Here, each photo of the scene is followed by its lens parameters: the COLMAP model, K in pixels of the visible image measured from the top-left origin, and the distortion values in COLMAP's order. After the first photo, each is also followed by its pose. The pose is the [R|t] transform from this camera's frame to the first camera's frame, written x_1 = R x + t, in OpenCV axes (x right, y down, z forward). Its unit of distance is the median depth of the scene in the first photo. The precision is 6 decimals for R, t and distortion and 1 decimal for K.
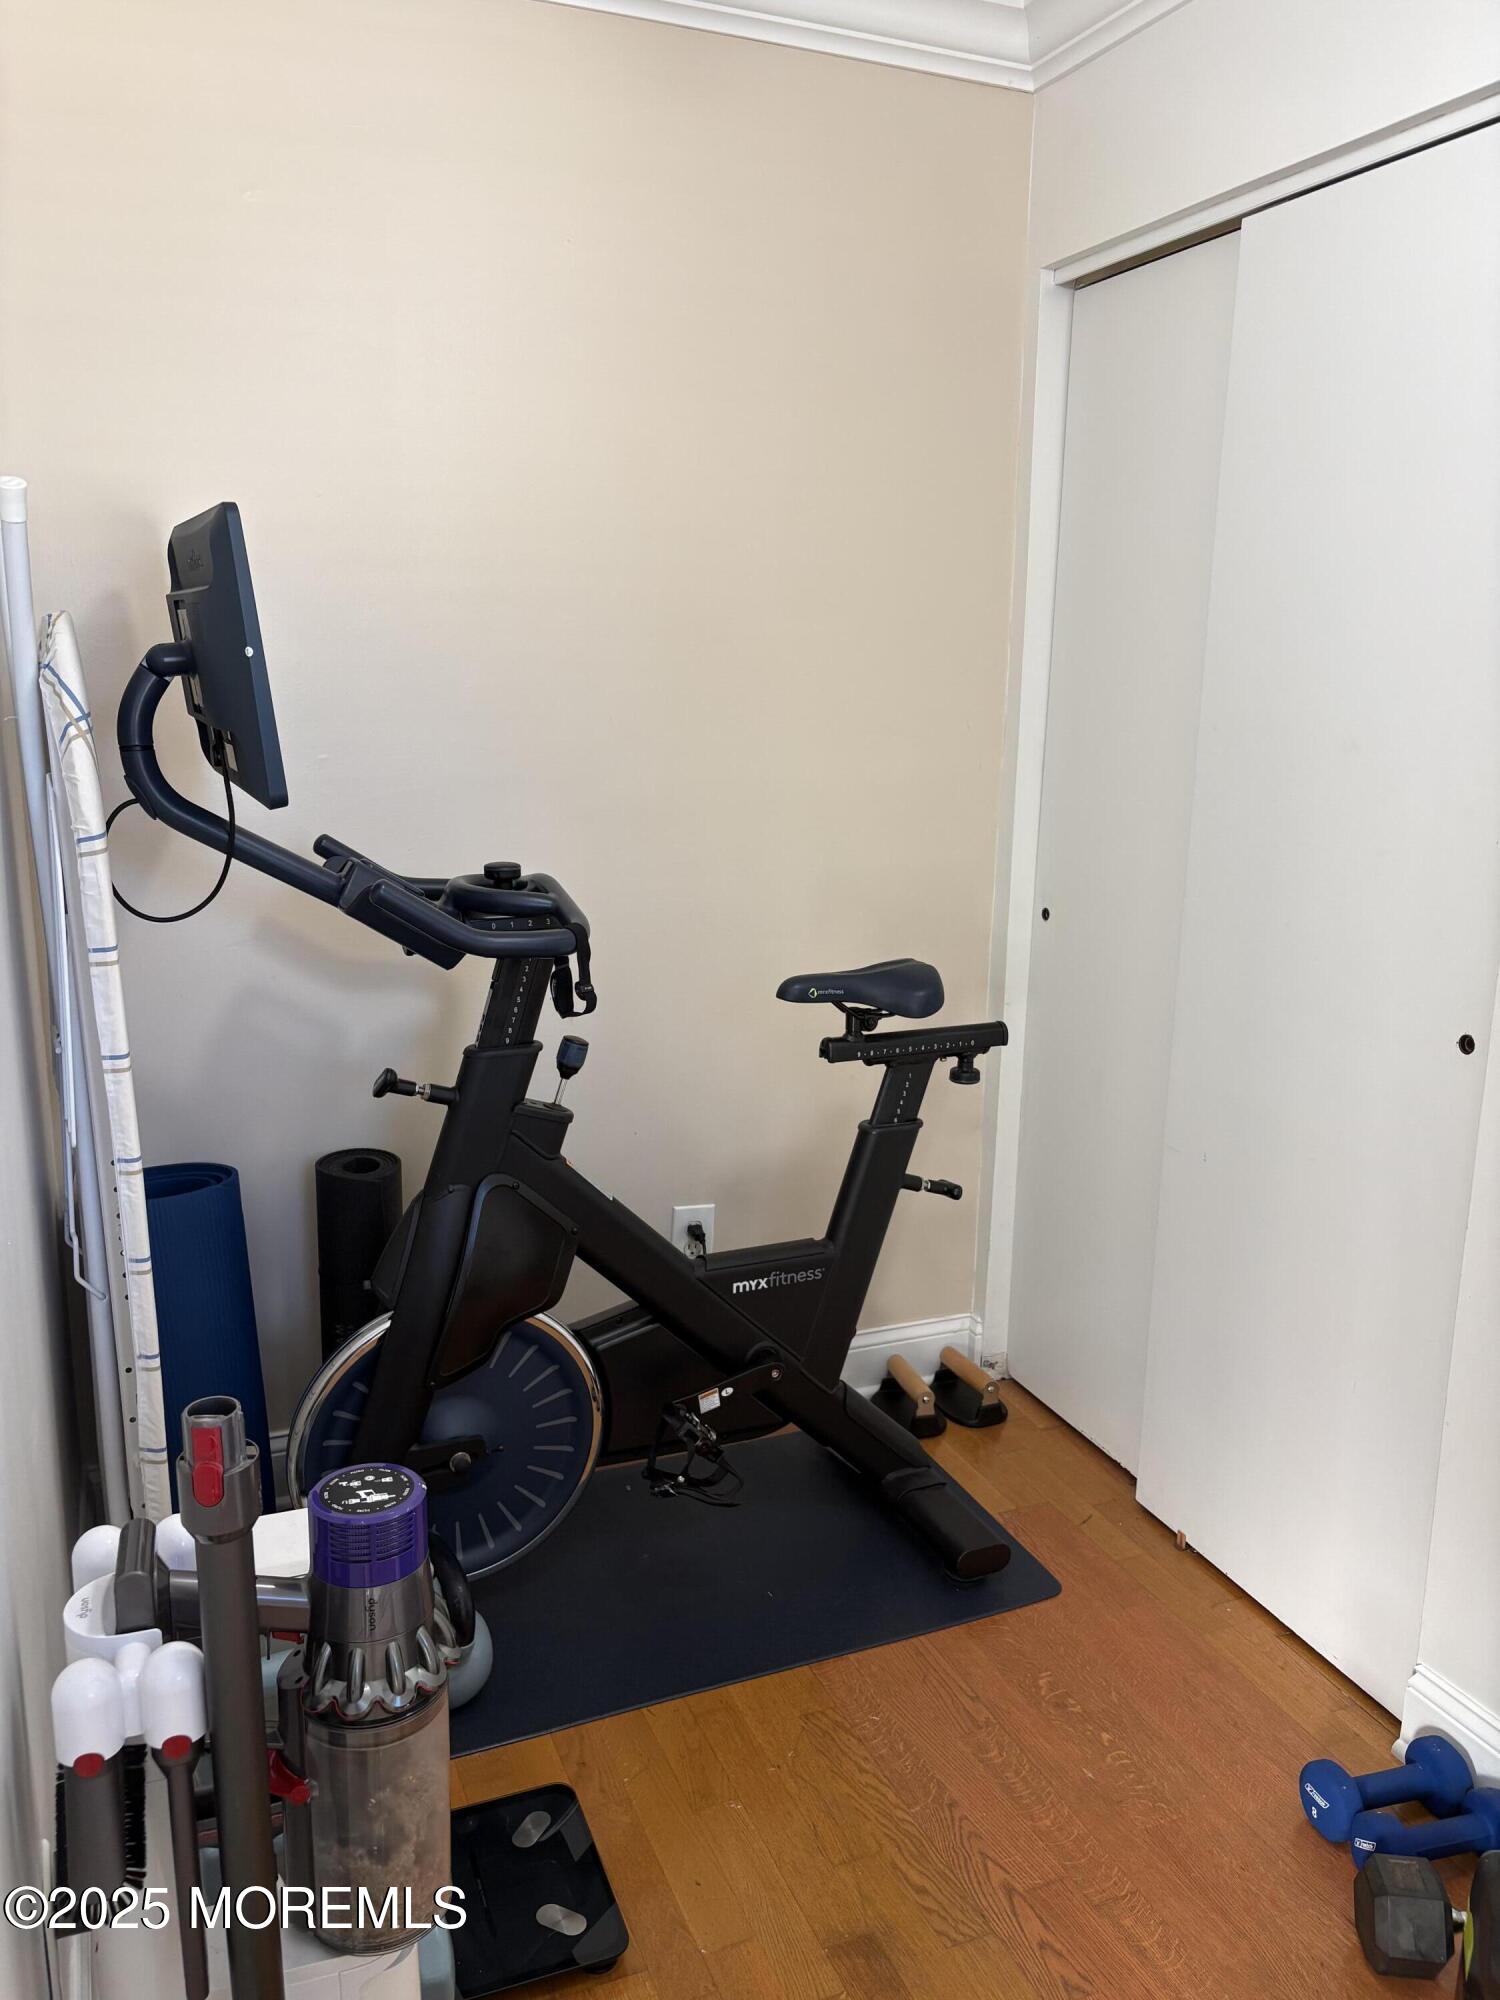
lens RADIAL K [[1523.8, 0, 744.5], [0, 1523.8, 1000.4], [0, 0, 1]] dist [0.030492, -0.024166]
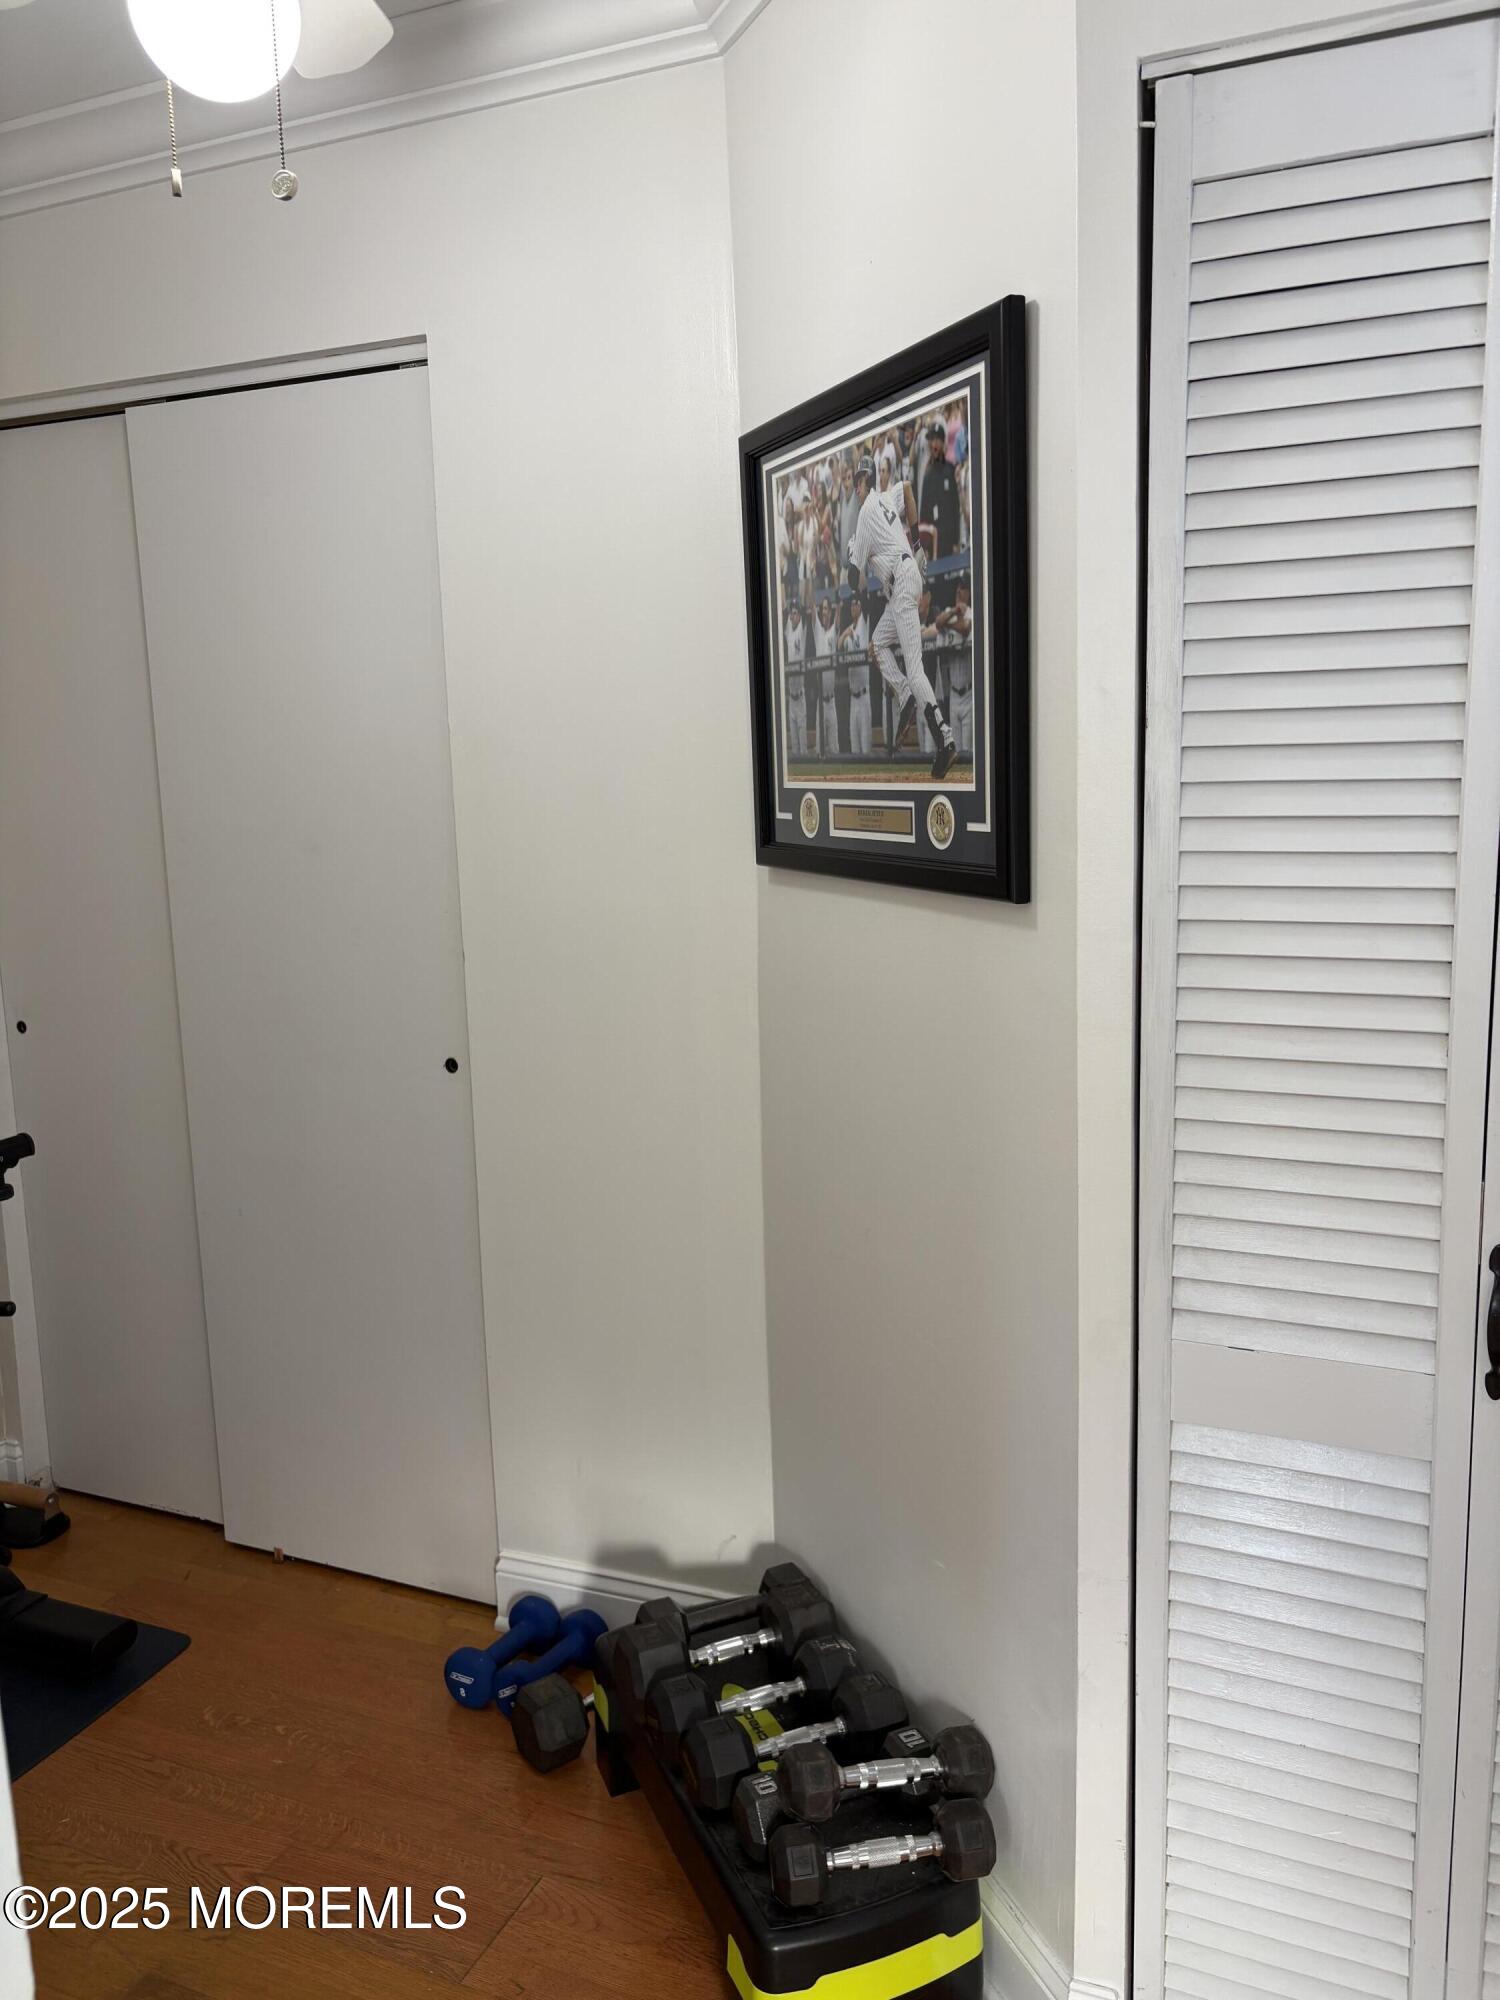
lens RADIAL K [[1523.8, 0, 746.8], [0, 1523.8, 998.5], [0, 0, 1]] dist [0.030492, -0.024166]
pose [[0.723297, -0.147858, 0.674522, -0.169419], [0.186496, 0.982336, 0.015351, -0.000374], [-0.664877, 0.114692, 0.738095, -0.104679]]
